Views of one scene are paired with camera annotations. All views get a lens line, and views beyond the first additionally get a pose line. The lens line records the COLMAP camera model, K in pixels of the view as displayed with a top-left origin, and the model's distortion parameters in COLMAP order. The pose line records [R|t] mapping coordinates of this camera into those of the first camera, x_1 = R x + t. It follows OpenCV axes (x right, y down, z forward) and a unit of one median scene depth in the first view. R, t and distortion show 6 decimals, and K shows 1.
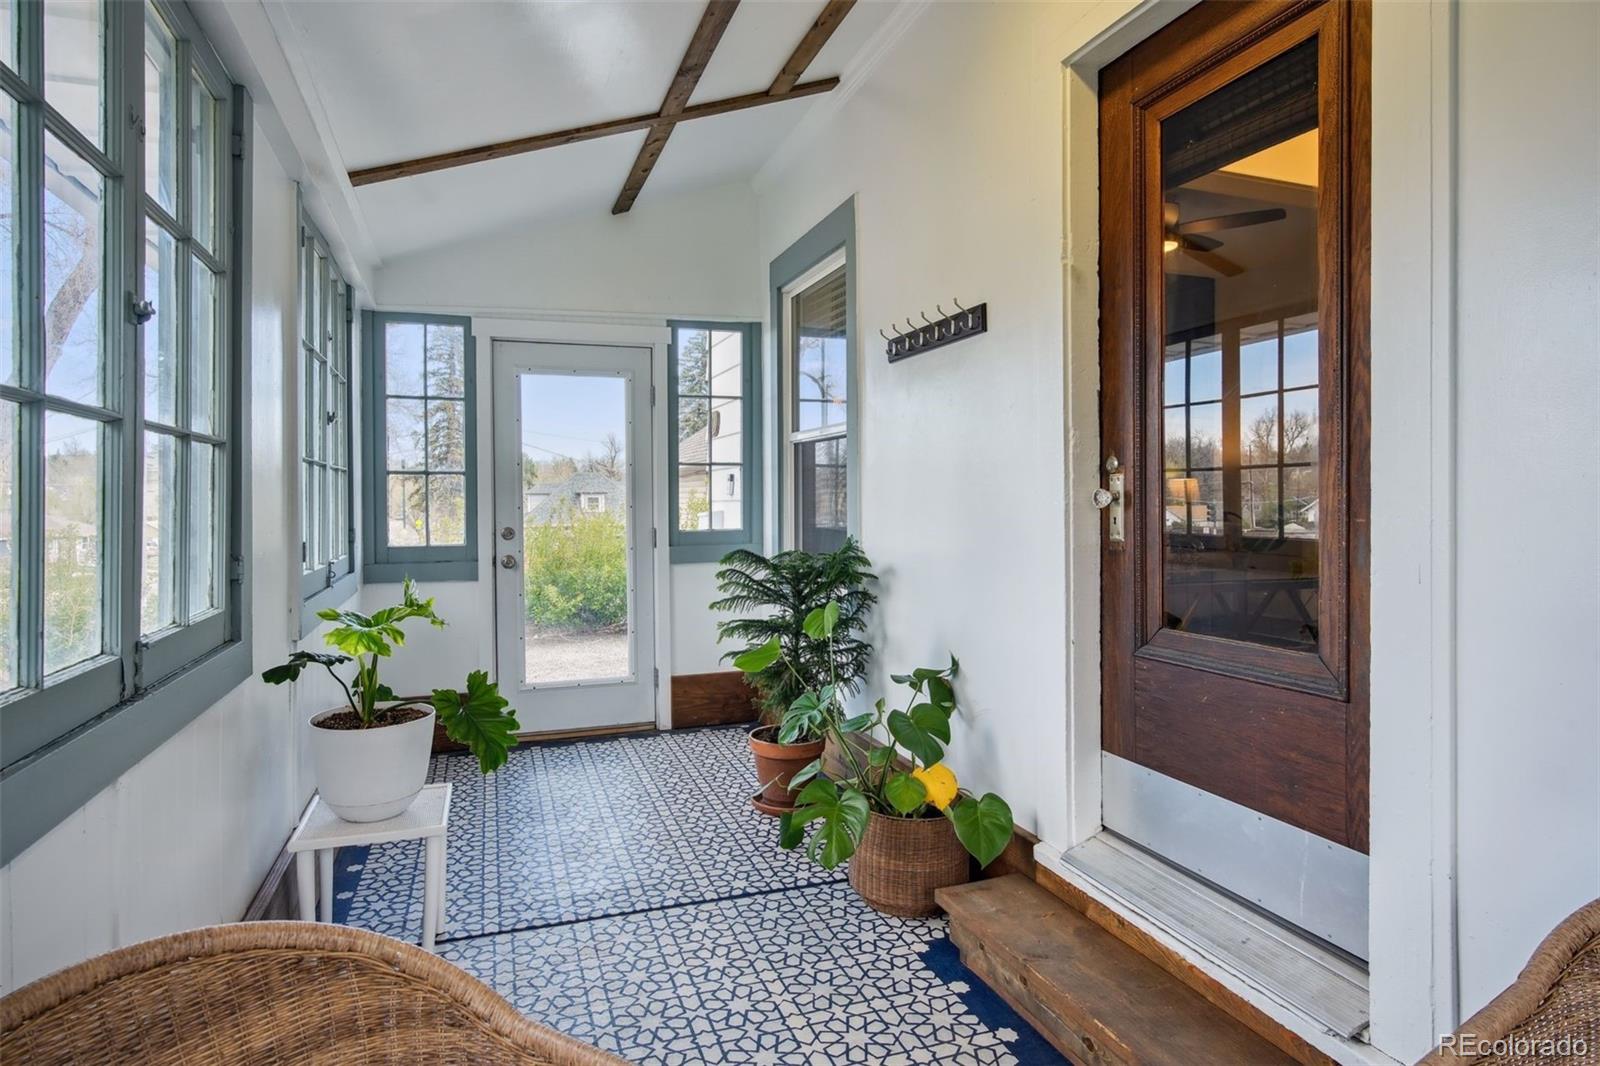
lens RADIAL K [[880.7, 0, 787.3], [0, 880.7, 495.2], [0, 0, 1]] dist [0.003181, 0.000538]
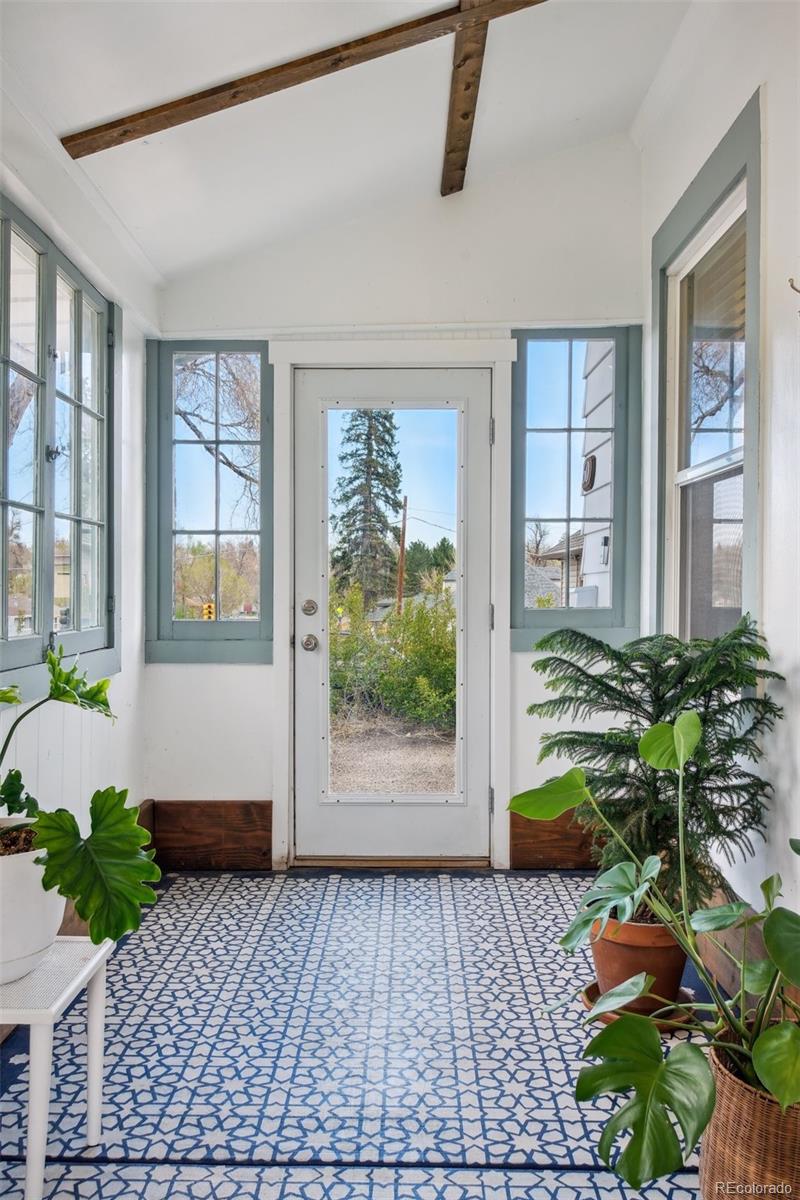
lens RADIAL K [[969.1, 0, 400.0], [0, 969.1, 599.6], [0, 0, 1]] dist [0.004070, 0.000806]
pose [[0.943259, 0.012407, -0.331826, 0.070283], [-0.006955, 0.999821, 0.017613, 0.025602], [0.331985, -0.014305, 0.943176, 0.241115]]
